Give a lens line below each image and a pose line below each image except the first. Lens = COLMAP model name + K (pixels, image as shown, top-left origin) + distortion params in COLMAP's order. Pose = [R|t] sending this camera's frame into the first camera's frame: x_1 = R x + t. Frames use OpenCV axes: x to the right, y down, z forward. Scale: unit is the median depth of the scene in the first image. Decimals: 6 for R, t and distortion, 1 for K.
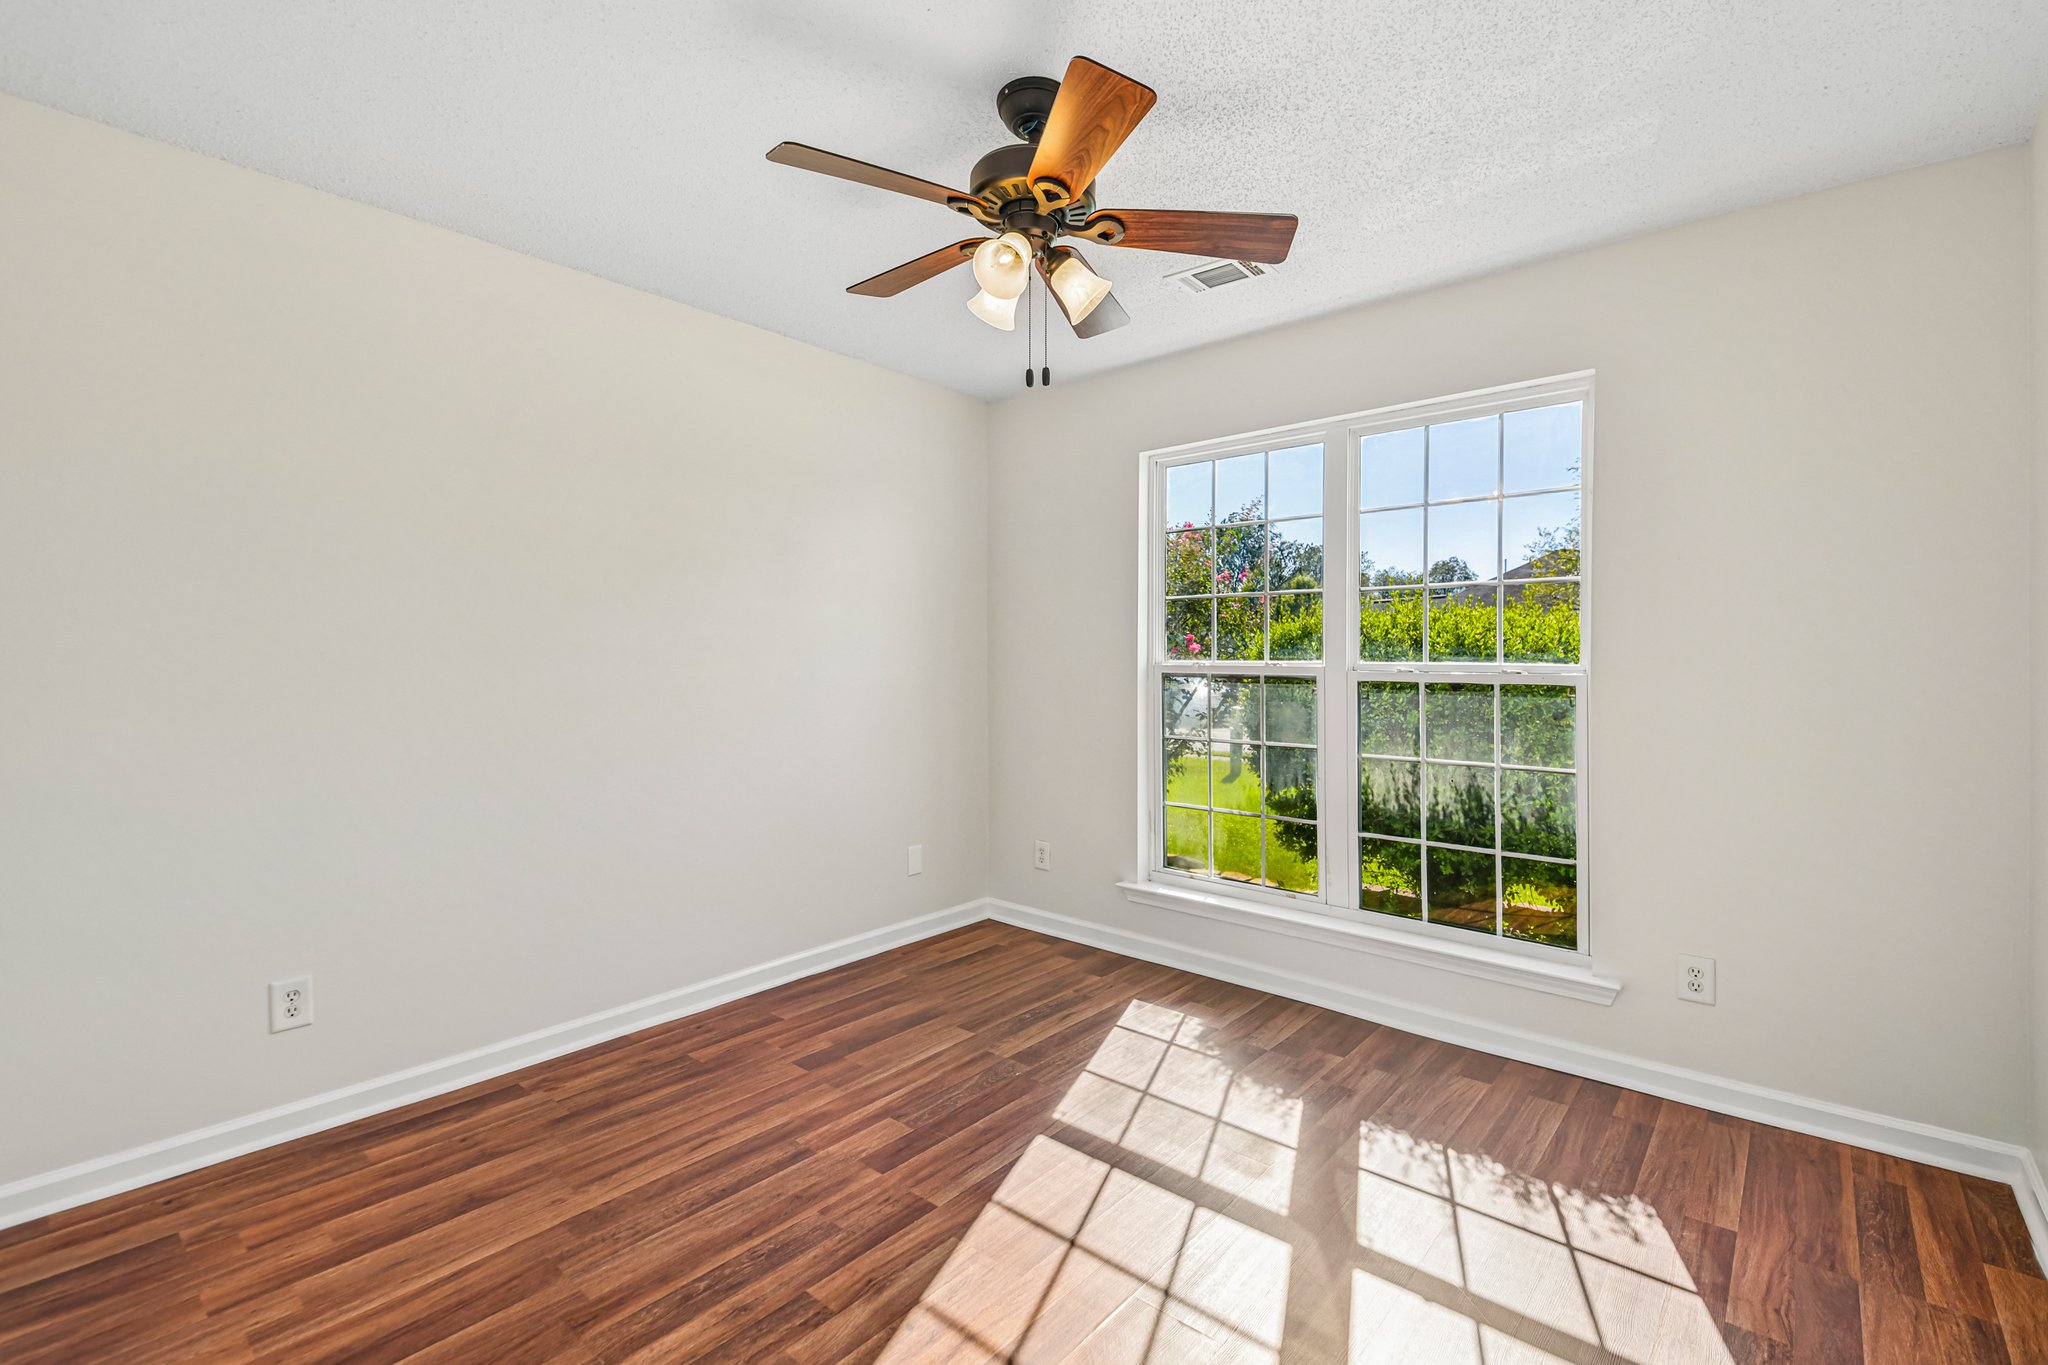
lens RADIAL K [[900.3, 0, 1033.2], [0, 900.3, 661.9], [0, 0, 1]] dist [0.045849, -0.025632]
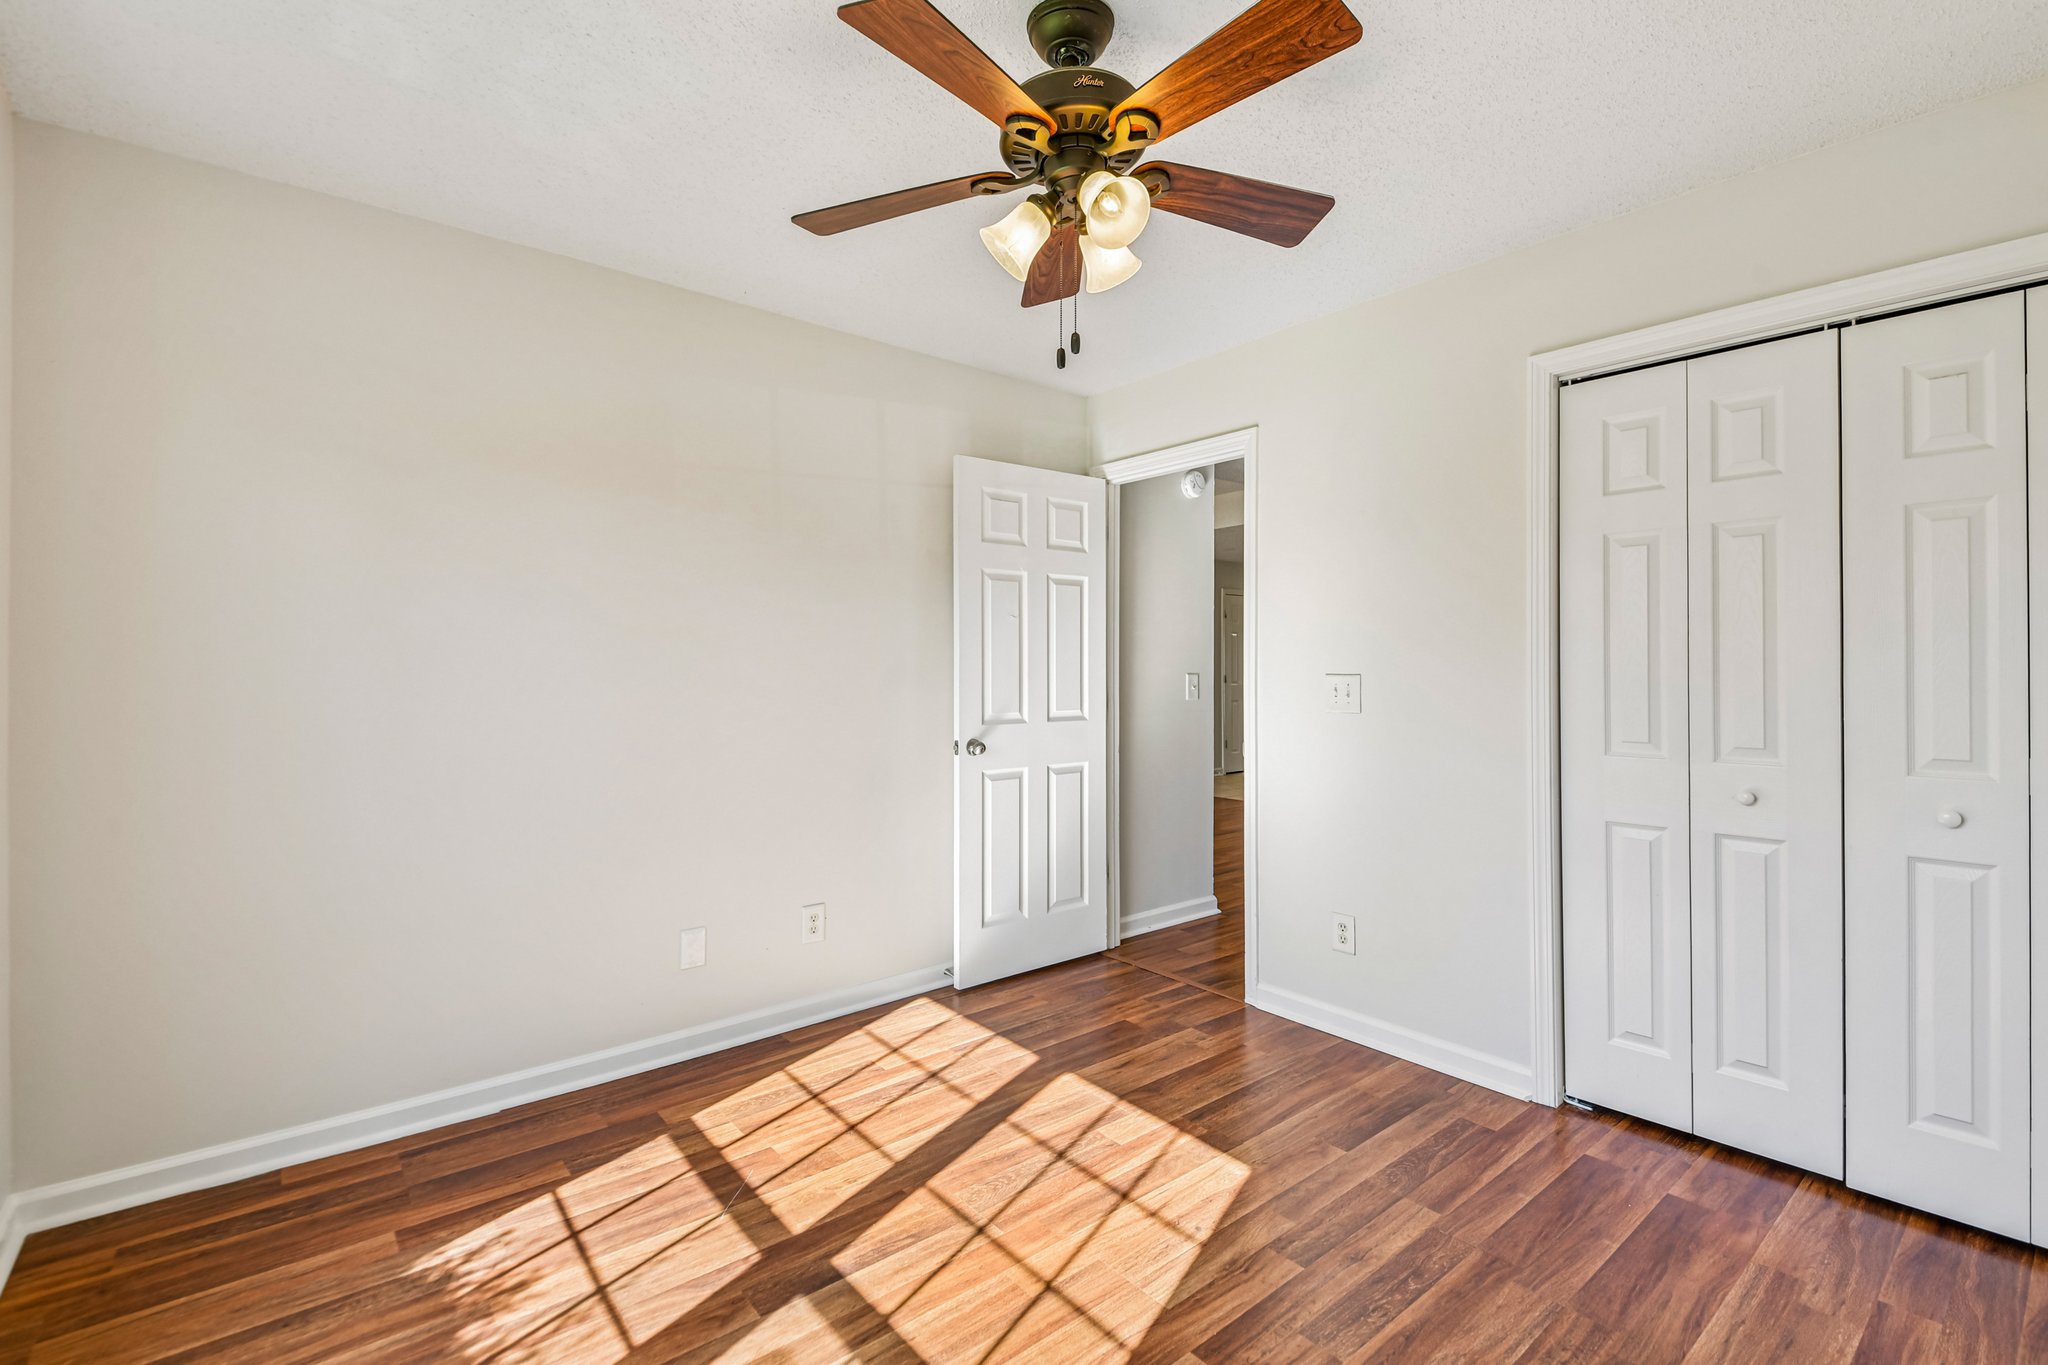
lens RADIAL K [[900.3, 0, 1033.2], [0, 900.3, 661.9], [0, 0, 1]] dist [0.045849, -0.025632]
pose [[-0.983004, 0.001756, 0.183574, -0.132198], [0.001205, 0.999994, -0.003109, -0.014679], [-0.183578, -0.002835, -0.983001, 2.066792]]
